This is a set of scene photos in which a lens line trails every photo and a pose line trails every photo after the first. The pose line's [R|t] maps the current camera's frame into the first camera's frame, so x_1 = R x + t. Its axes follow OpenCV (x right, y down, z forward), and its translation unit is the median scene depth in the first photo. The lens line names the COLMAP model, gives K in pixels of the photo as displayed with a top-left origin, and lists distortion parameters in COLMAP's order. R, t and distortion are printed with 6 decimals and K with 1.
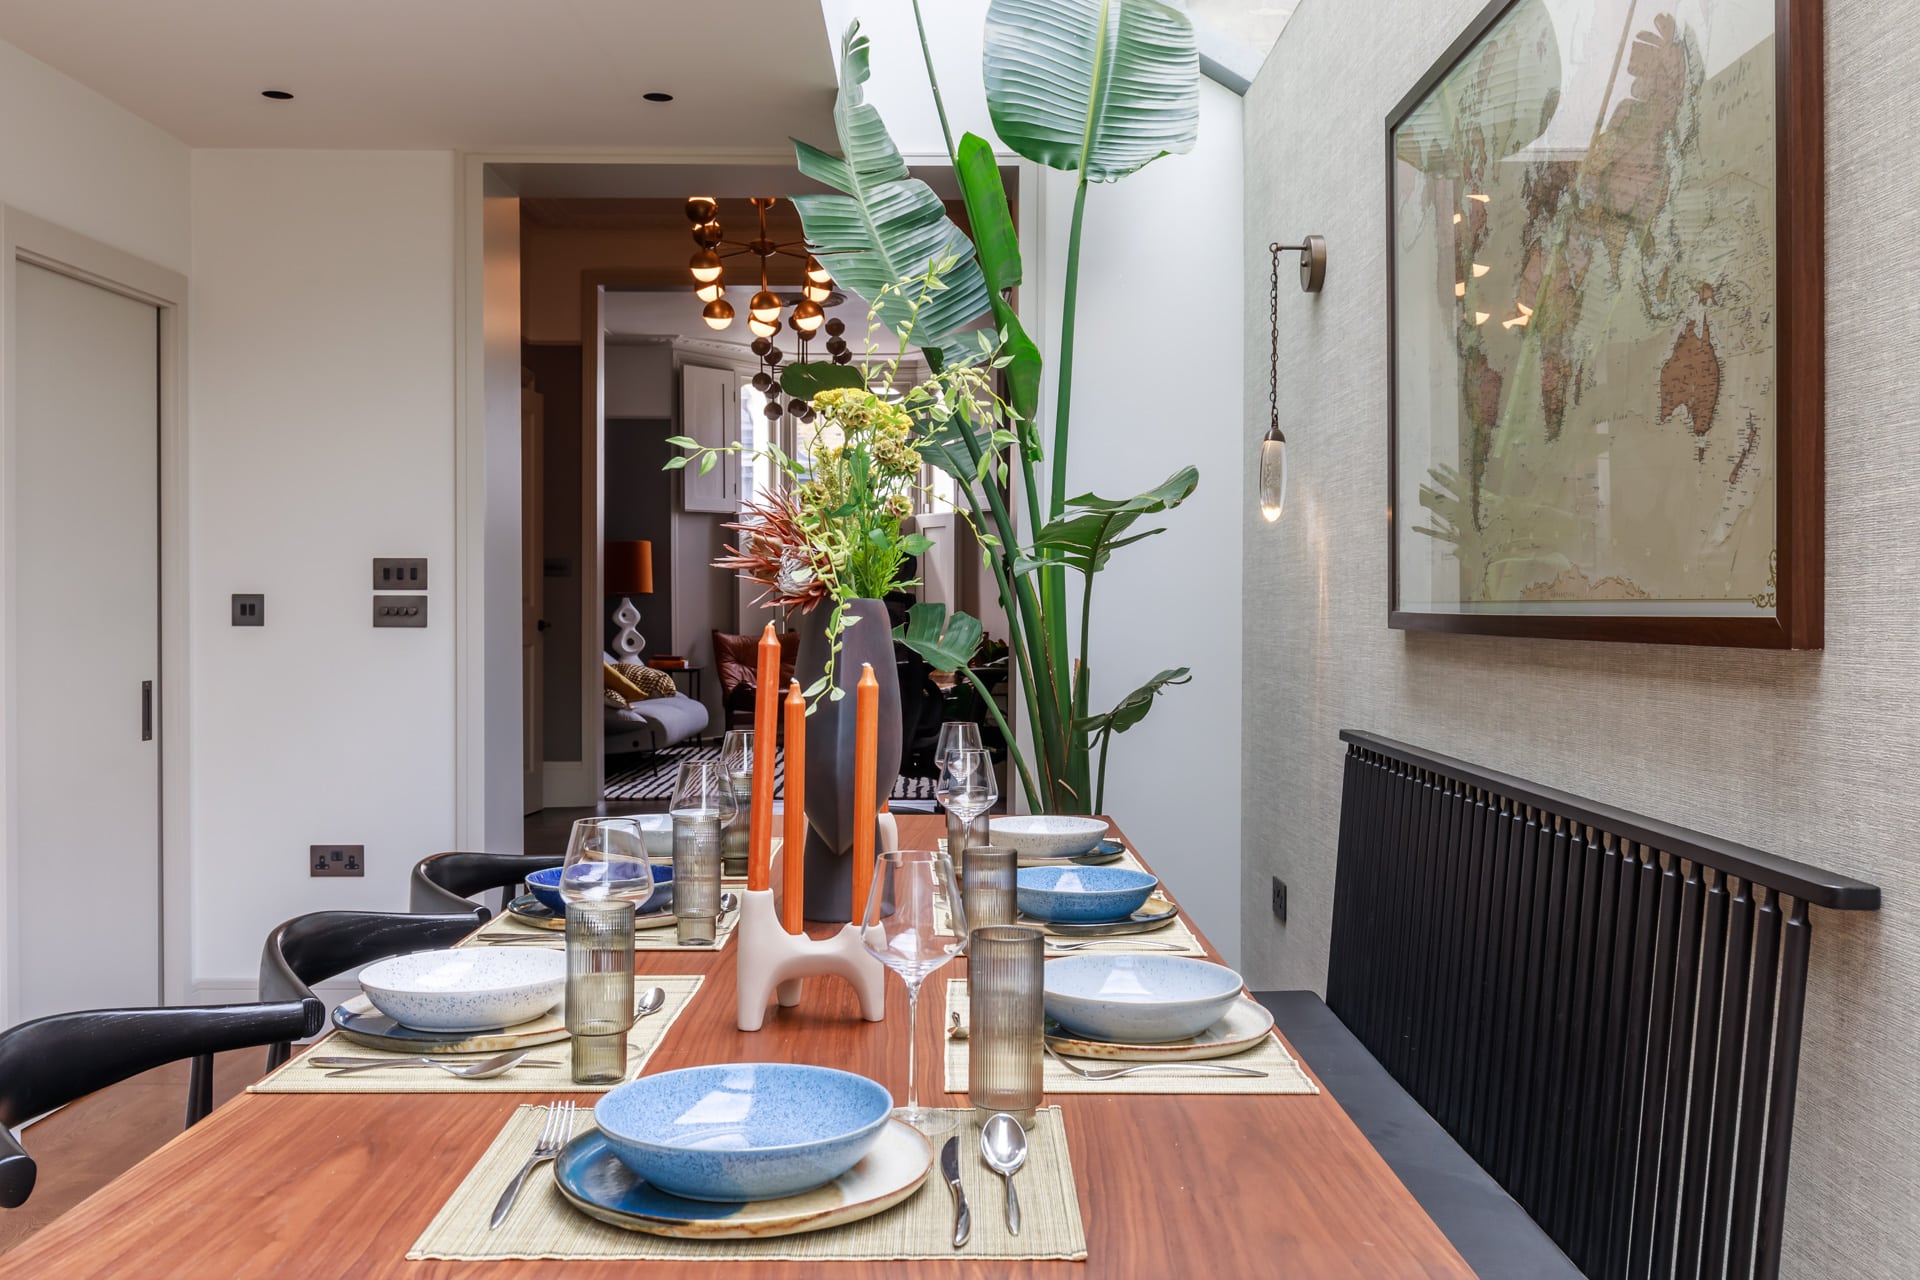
lens RADIAL K [[1717.7, 0, 970.8], [0, 1717.7, 637.1], [0, 0, 1]] dist [0.014458, -0.012483]
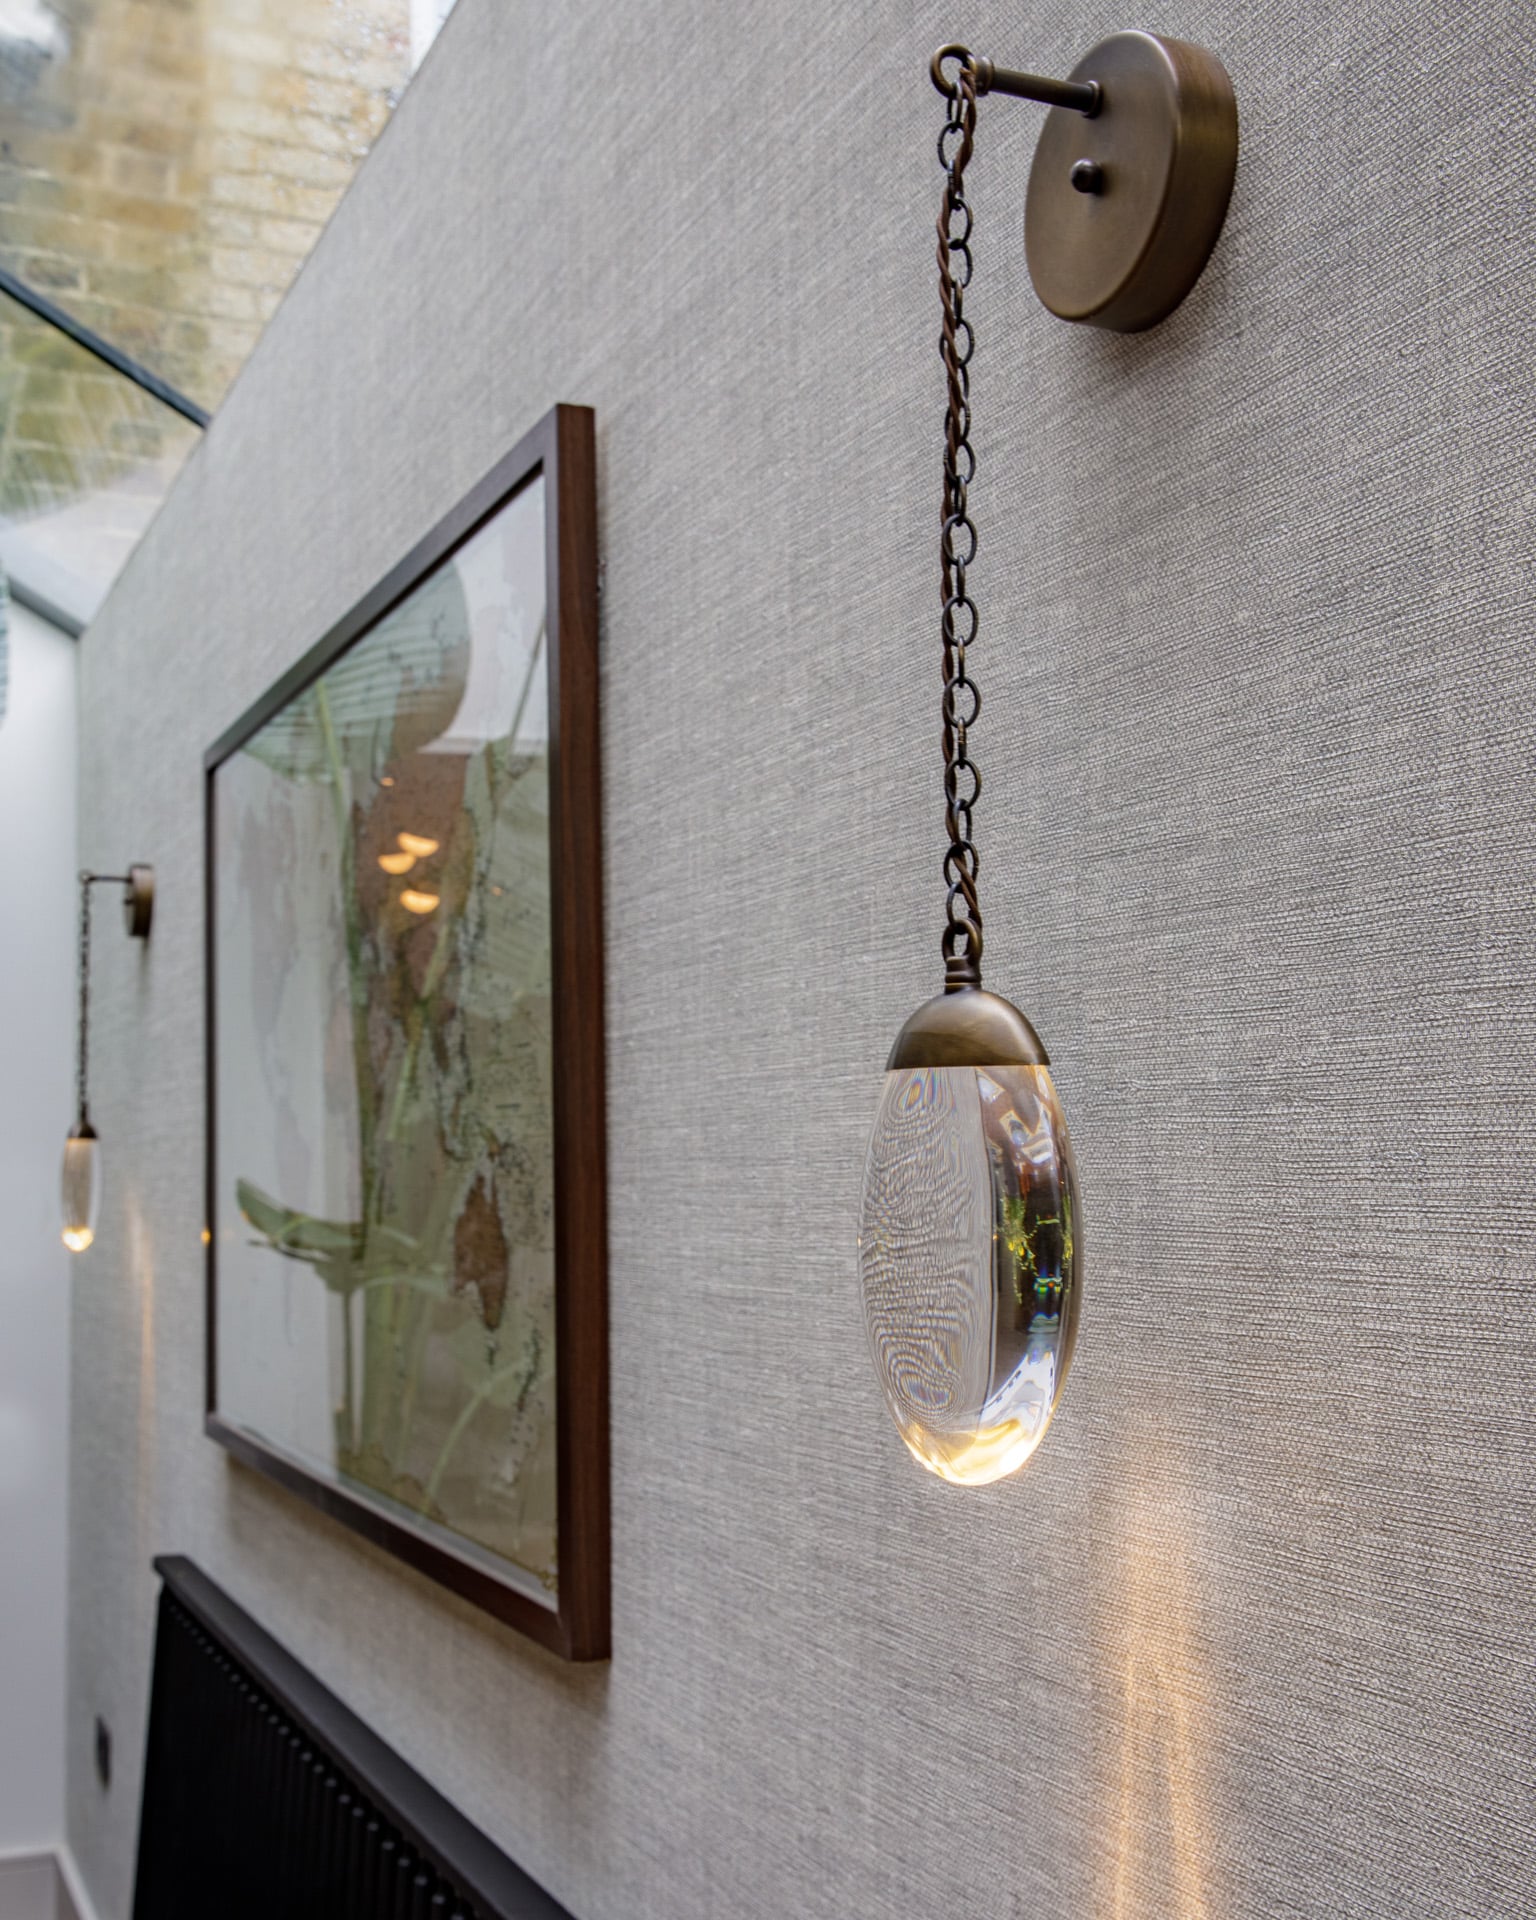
lens RADIAL K [[2176.8, 0, 787.7], [0, 2176.8, 1031.7], [0, 0, 1]] dist [-0.025981, 0.000000]
pose [[0.913079, 0.018149, 0.407378, 0.098219], [0.014127, 0.997002, -0.076081, -0.114025], [-0.407537, 0.075223, 0.910085, 0.040978]]
